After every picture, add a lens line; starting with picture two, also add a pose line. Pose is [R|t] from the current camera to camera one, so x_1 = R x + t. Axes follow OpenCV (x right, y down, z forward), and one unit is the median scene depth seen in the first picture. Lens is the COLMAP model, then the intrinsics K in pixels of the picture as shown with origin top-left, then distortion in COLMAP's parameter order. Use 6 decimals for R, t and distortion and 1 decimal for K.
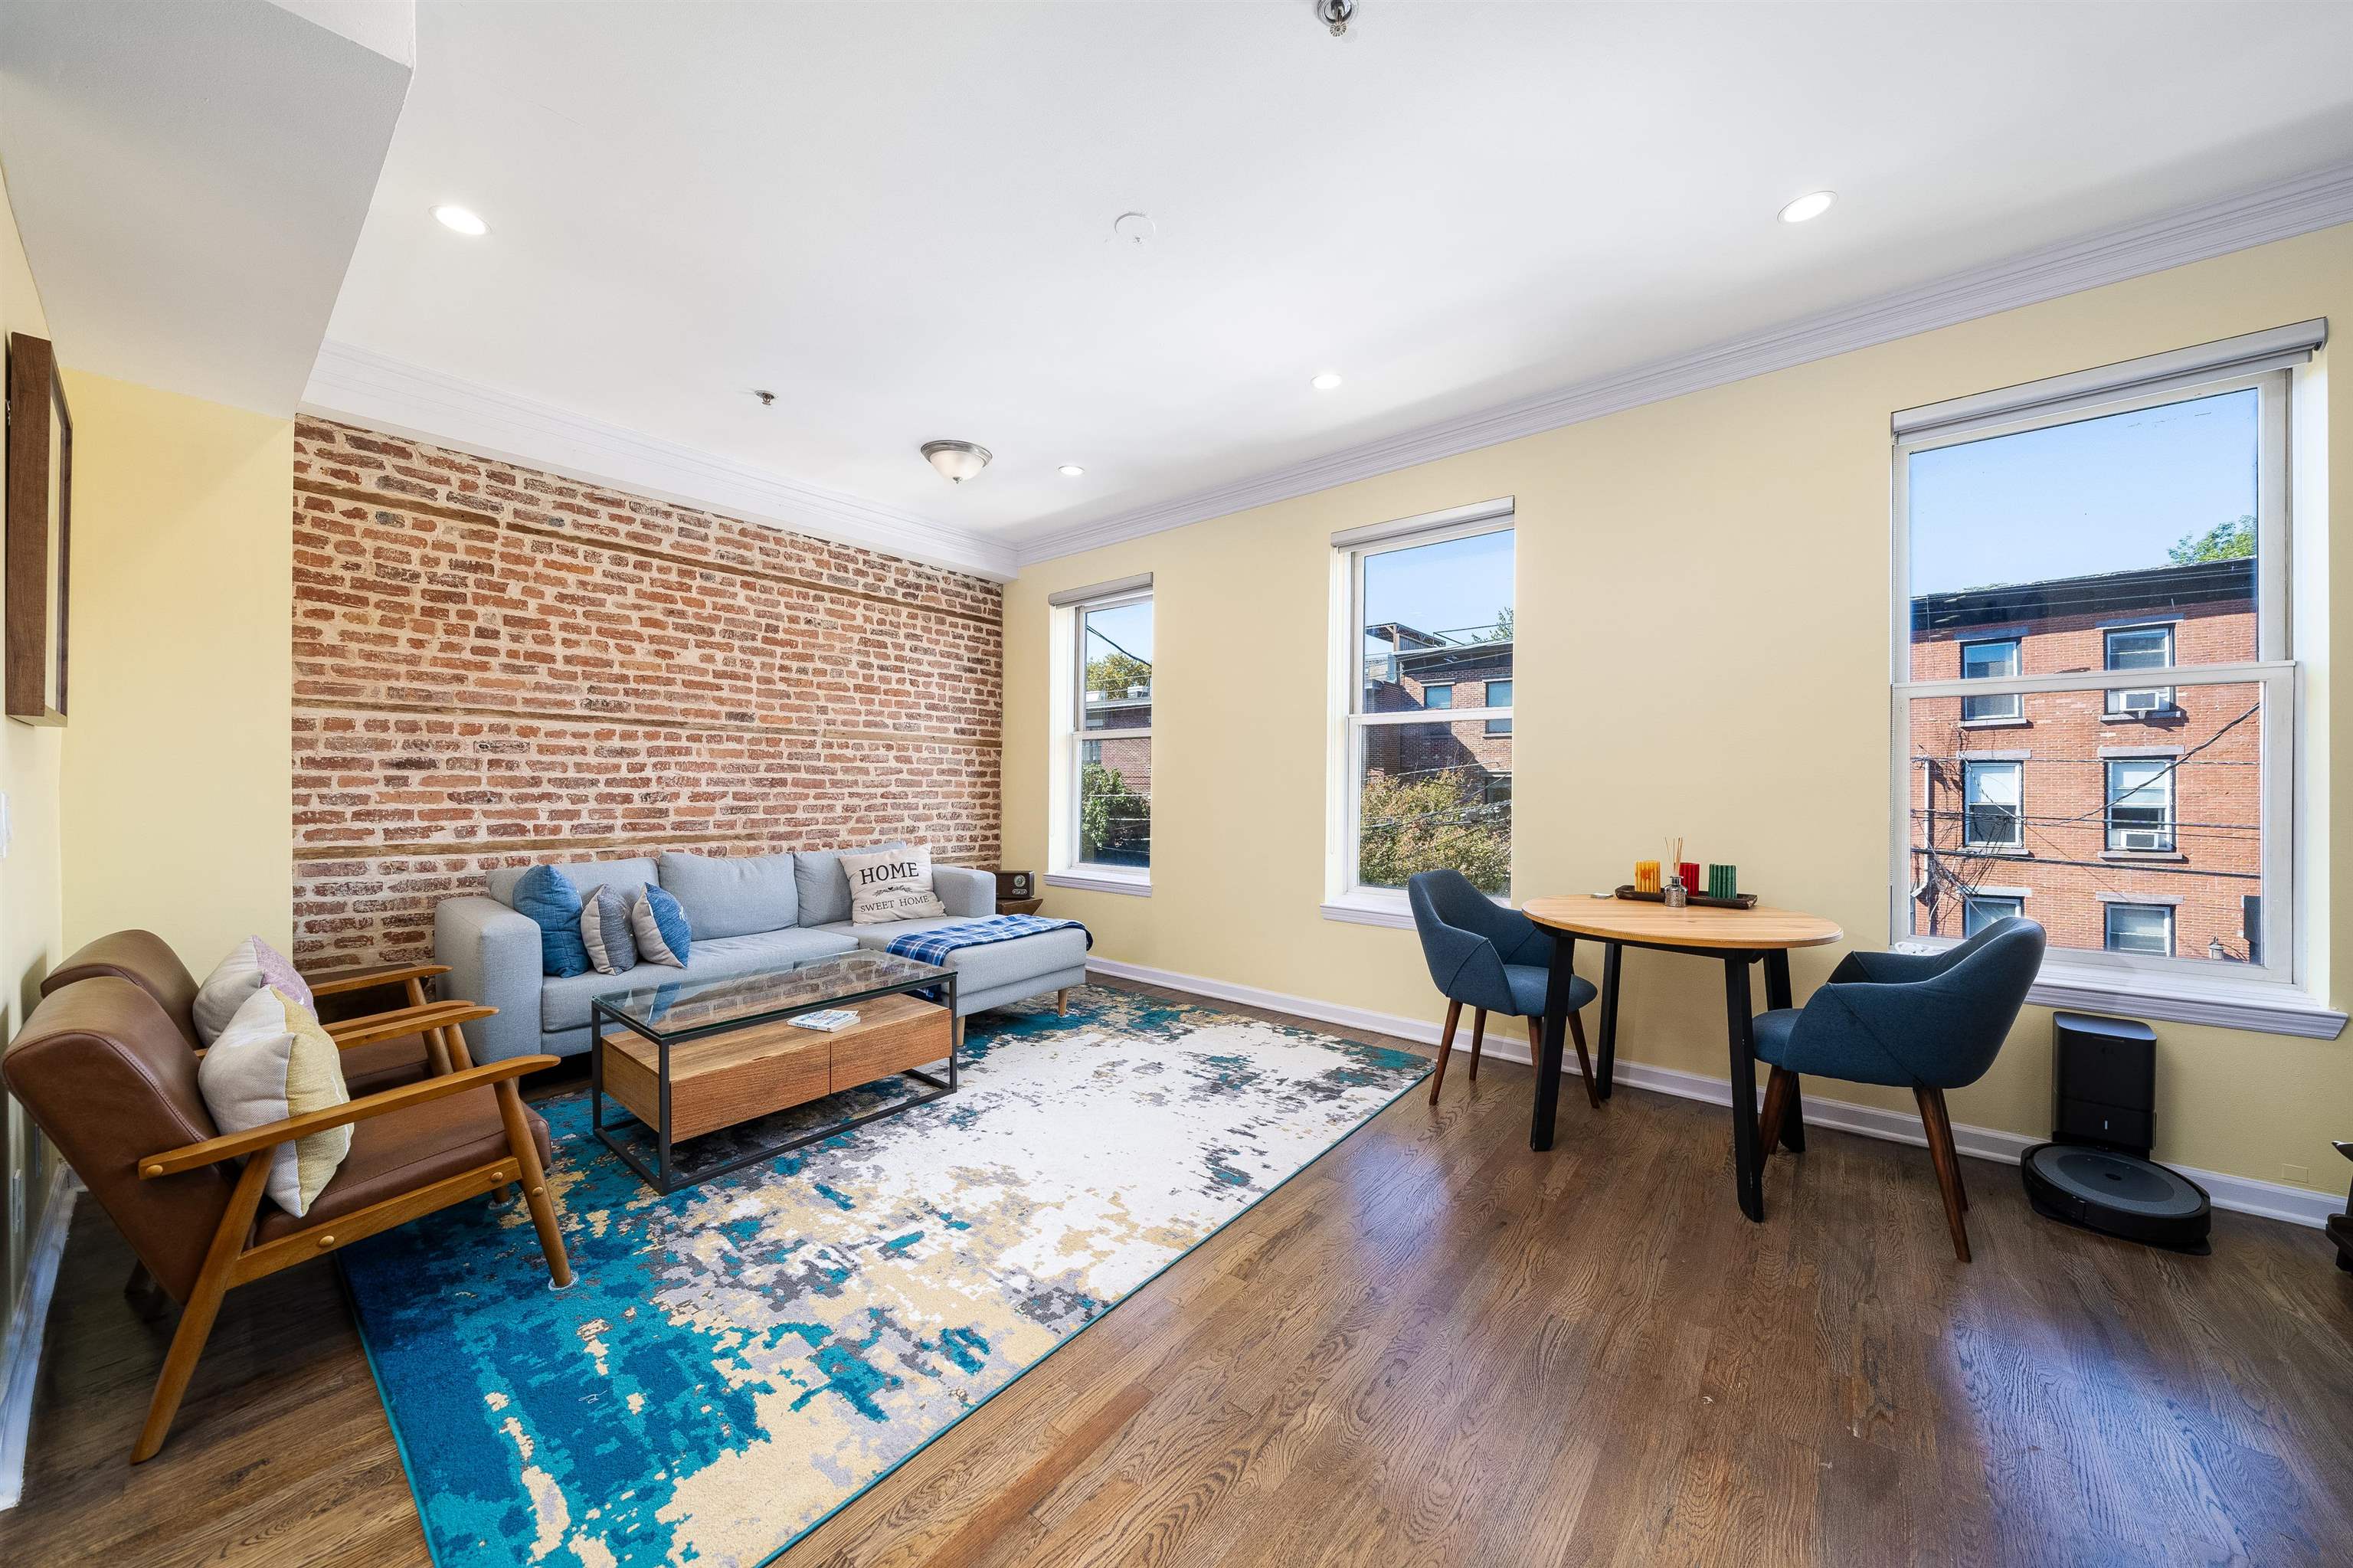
lens RADIAL K [[816.5, 0, 1164.9], [0, 816.5, 787.3], [0, 0, 1]] dist [0.000841, 0.000011]
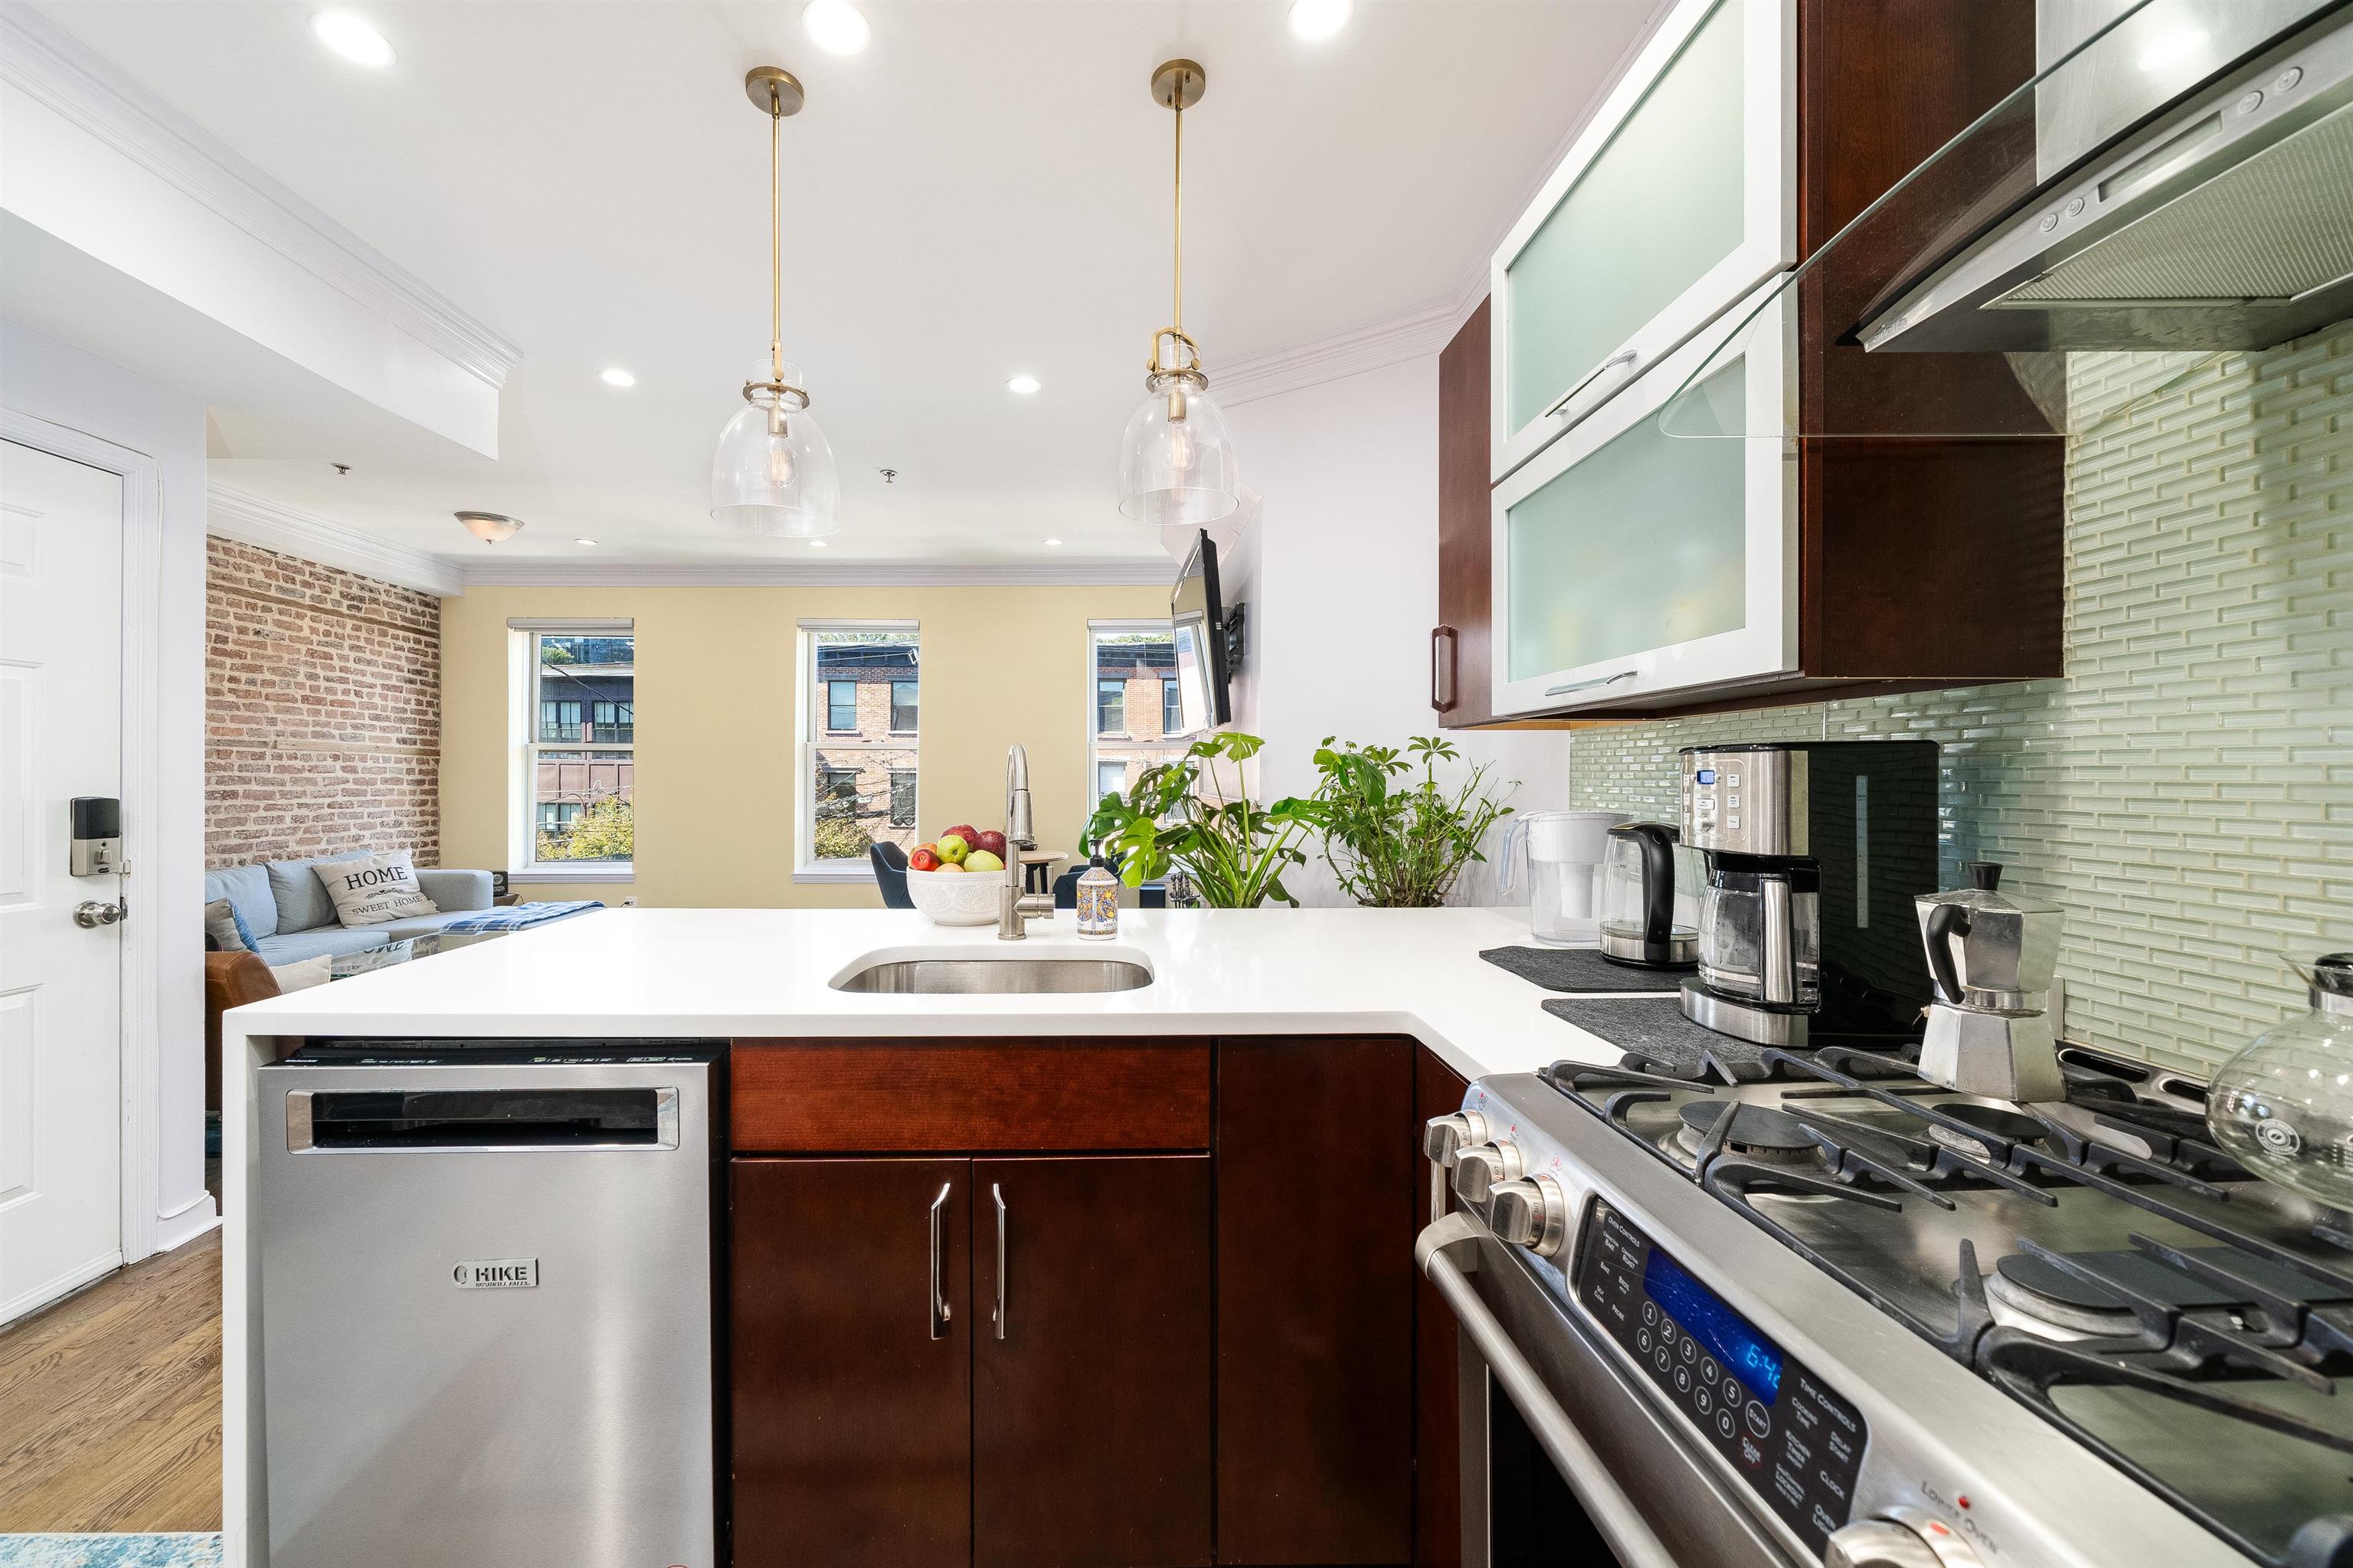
lens RADIAL K [[901.8, 0, 1166.3], [0, 901.8, 778.0], [0, 0, 1]] dist [-0.001286, -0.000078]
pose [[0.723278, -0.003345, 0.690549, -0.365546], [0.004422, 0.999990, 0.000213, -0.019436], [-0.690543, 0.002900, 0.723286, -0.520127]]
